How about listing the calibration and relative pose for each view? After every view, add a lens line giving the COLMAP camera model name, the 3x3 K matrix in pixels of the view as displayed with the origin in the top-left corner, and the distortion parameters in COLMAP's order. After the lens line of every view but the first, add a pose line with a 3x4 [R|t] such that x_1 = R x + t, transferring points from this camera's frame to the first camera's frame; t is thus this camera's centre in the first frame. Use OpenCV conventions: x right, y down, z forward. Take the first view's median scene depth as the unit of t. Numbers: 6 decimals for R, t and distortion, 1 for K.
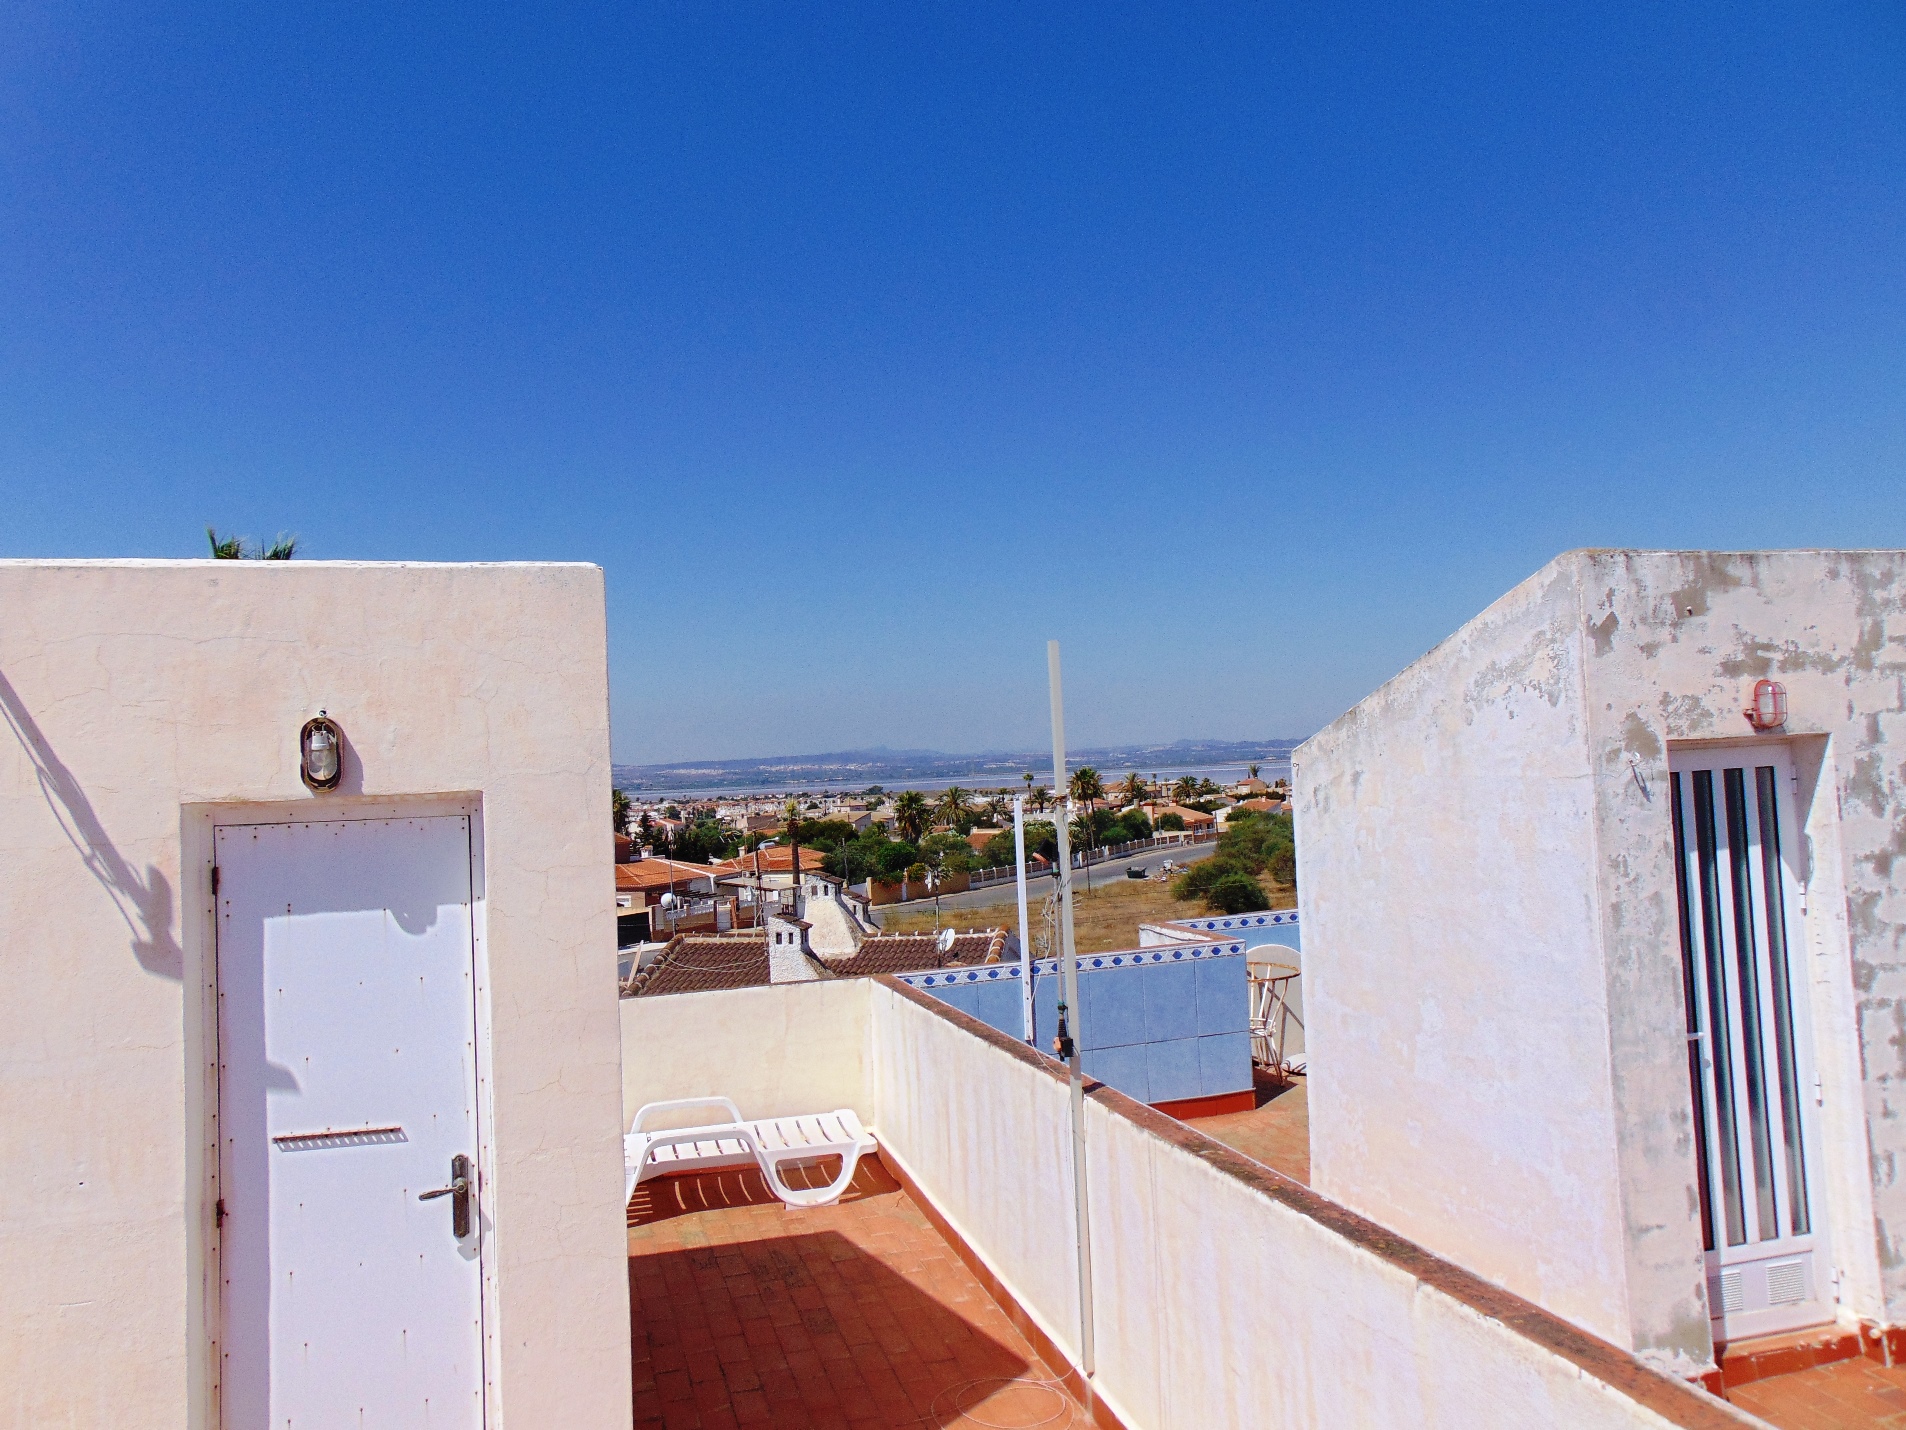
lens RADIAL K [[1429.1, 0, 956.9], [0, 1429.1, 708.0], [0, 0, 1]] dist [-0.009449, 0.033309]
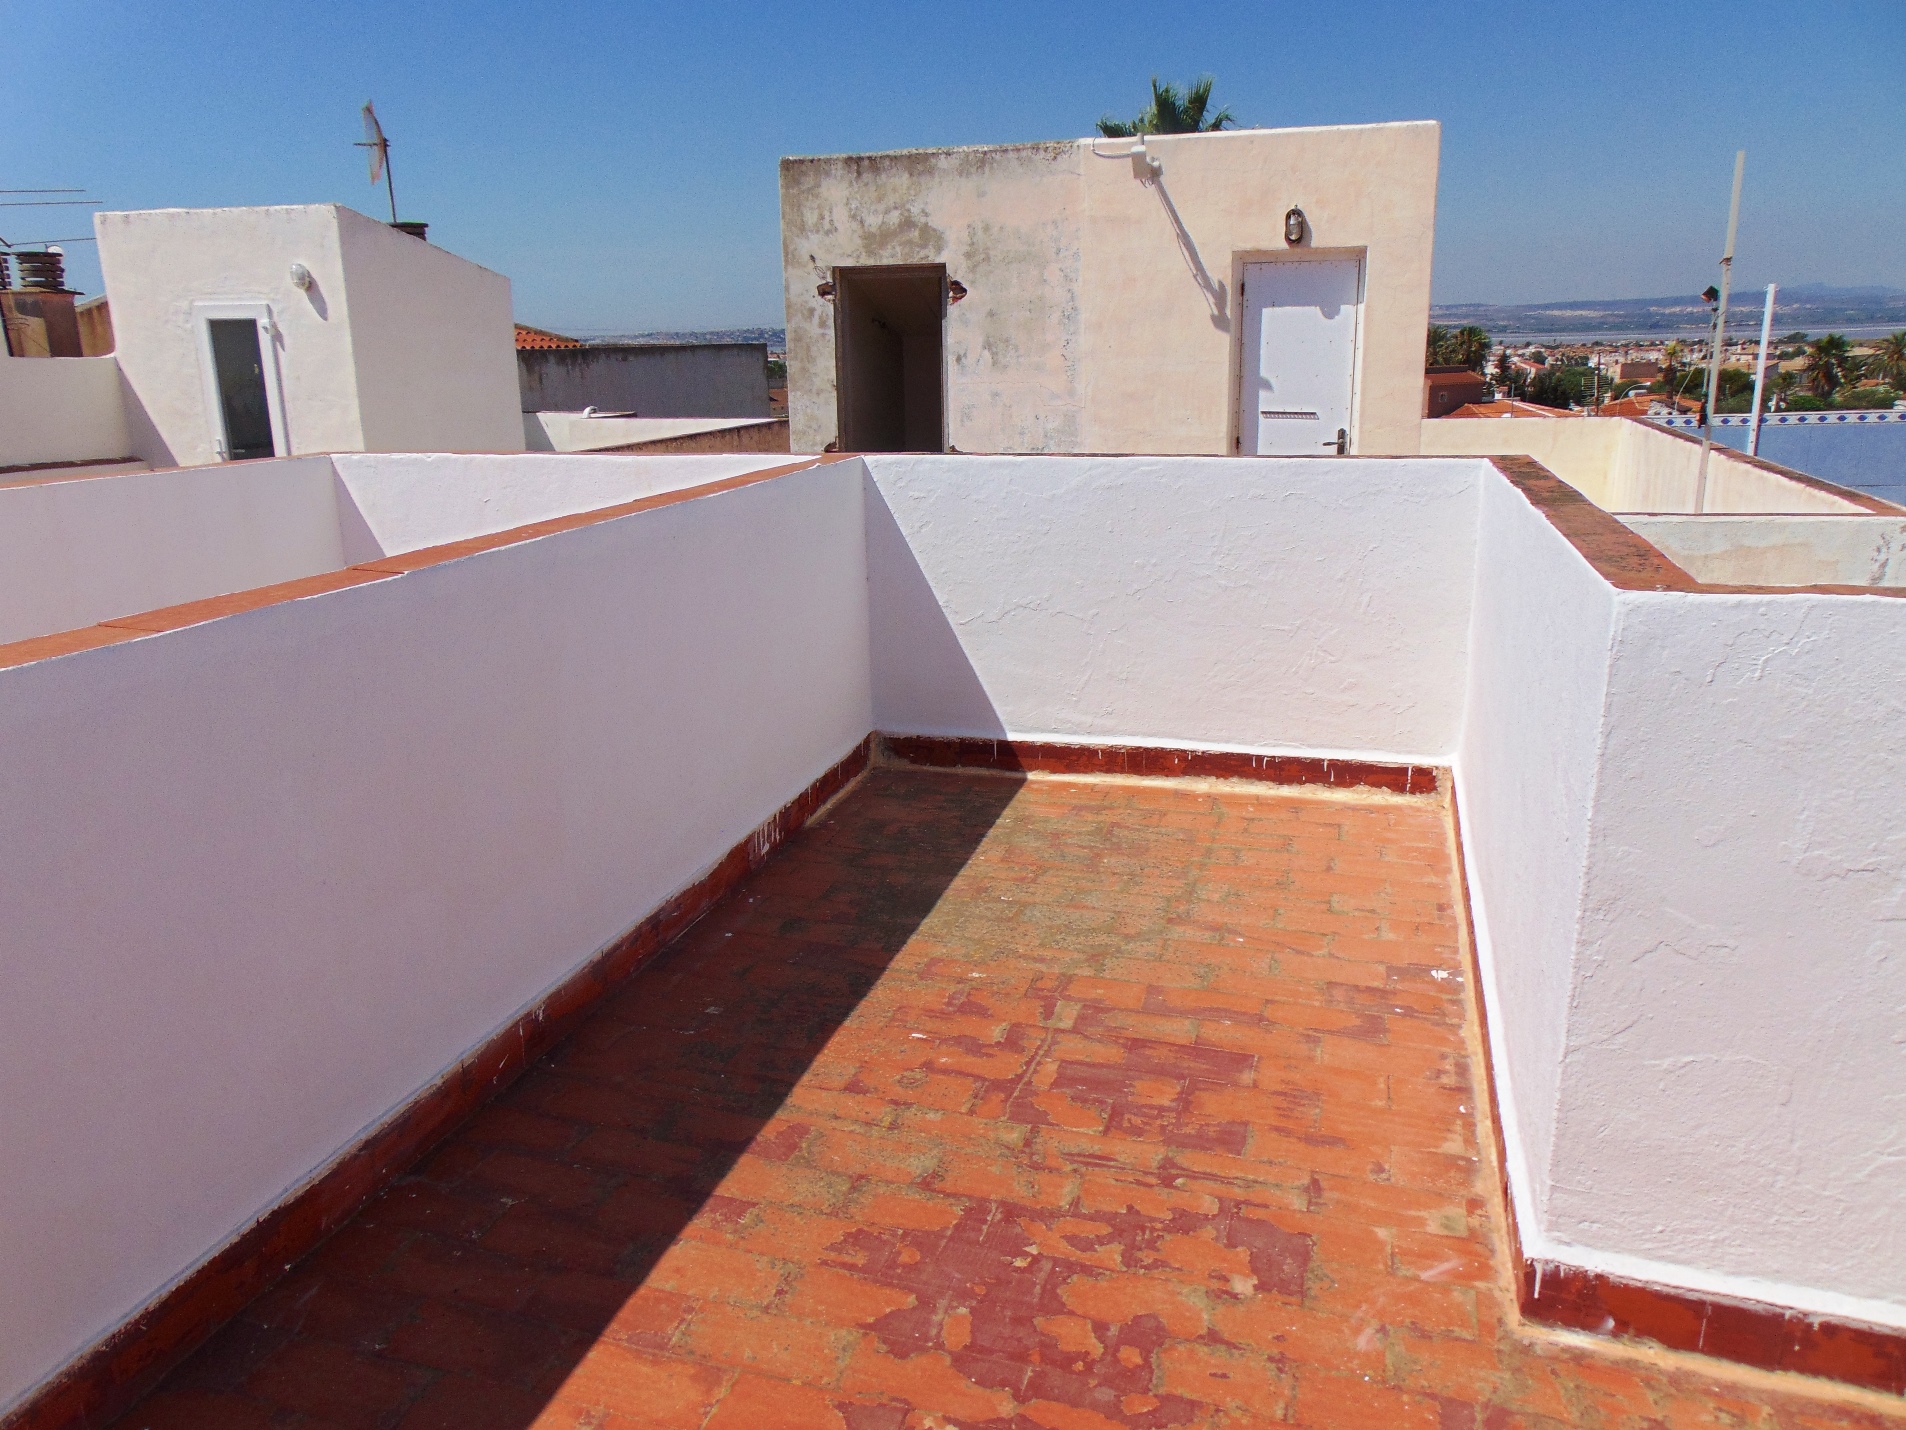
lens RADIAL K [[1429.1, 0, 952.9], [0, 1429.1, 730.1], [0, 0, 1]] dist [-0.009449, 0.033309]
pose [[0.839356, 0.168305, -0.516870, 0.336633], [0.008534, 0.946663, 0.322114, 0.050177], [0.543514, -0.274779, 0.793151, -1.113388]]
